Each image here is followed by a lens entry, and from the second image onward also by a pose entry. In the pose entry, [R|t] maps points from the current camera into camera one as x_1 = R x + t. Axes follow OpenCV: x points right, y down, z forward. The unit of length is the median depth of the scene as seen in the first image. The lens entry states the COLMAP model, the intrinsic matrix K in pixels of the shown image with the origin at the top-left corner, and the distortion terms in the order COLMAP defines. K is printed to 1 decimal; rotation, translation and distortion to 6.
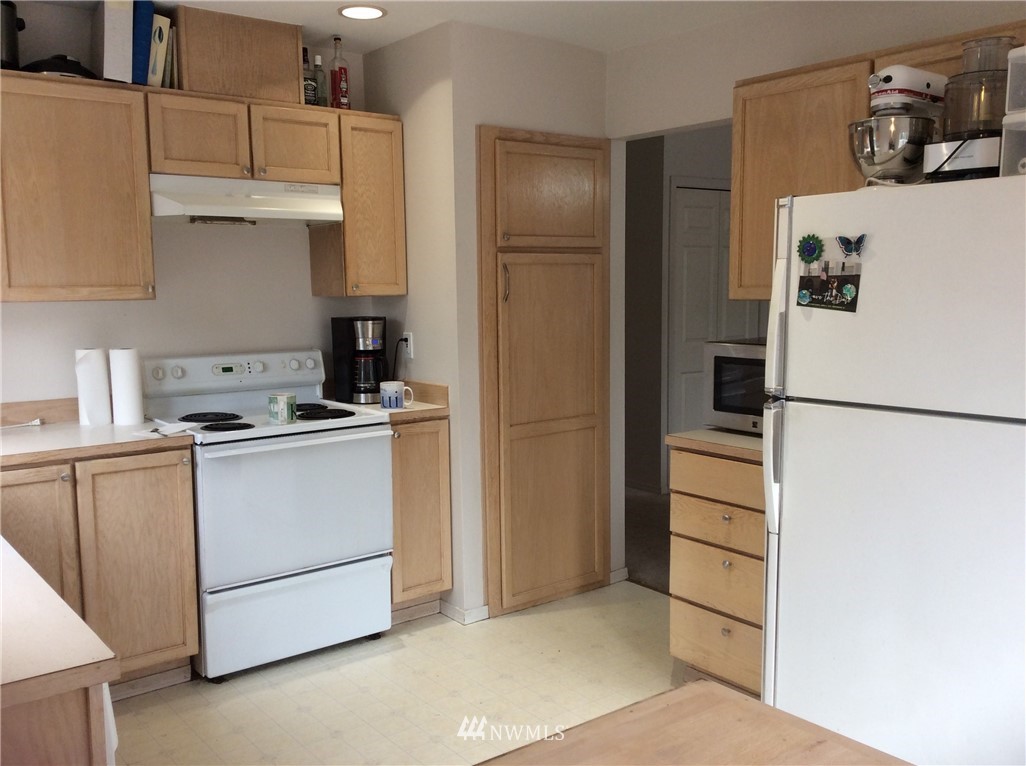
lens RADIAL K [[926.9, 0, 509.7], [0, 926.9, 385.9], [0, 0, 1]] dist [0.131056, -0.225961]
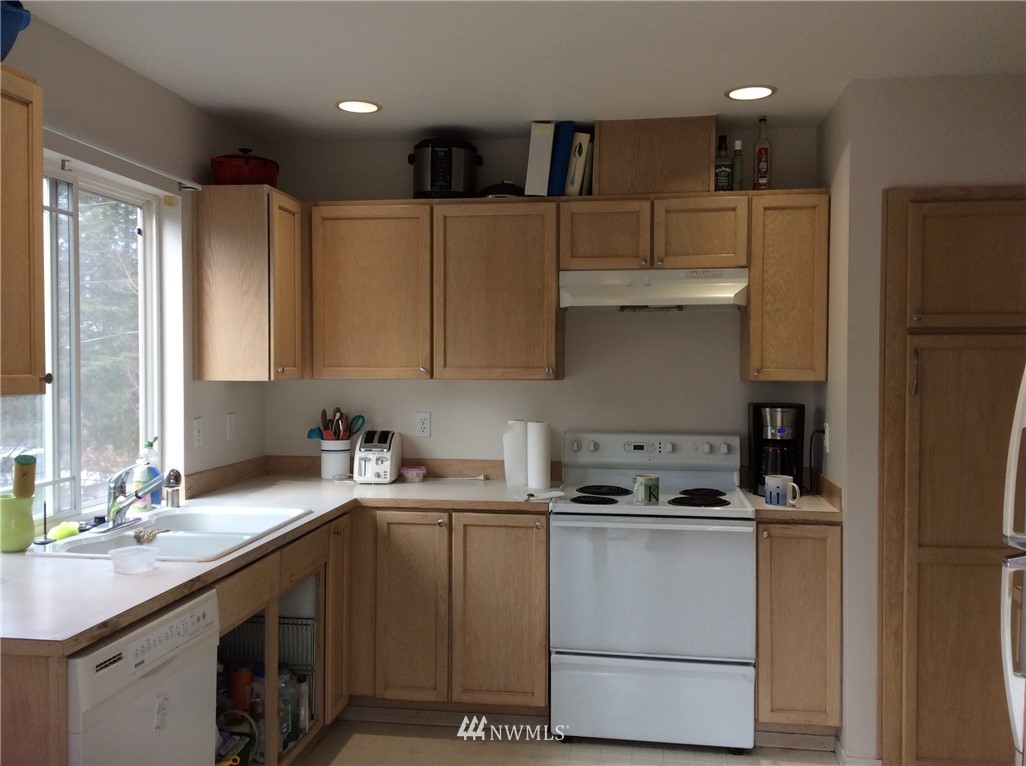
lens RADIAL K [[926.9, 0, 509.7], [0, 926.9, 385.9], [0, 0, 1]] dist [0.131056, -0.225961]
pose [[0.694038, 0.035137, -0.719081, 0.359095], [-0.091767, 0.994979, -0.039953, -0.032153], [0.714066, 0.093717, 0.693777, 0.167369]]
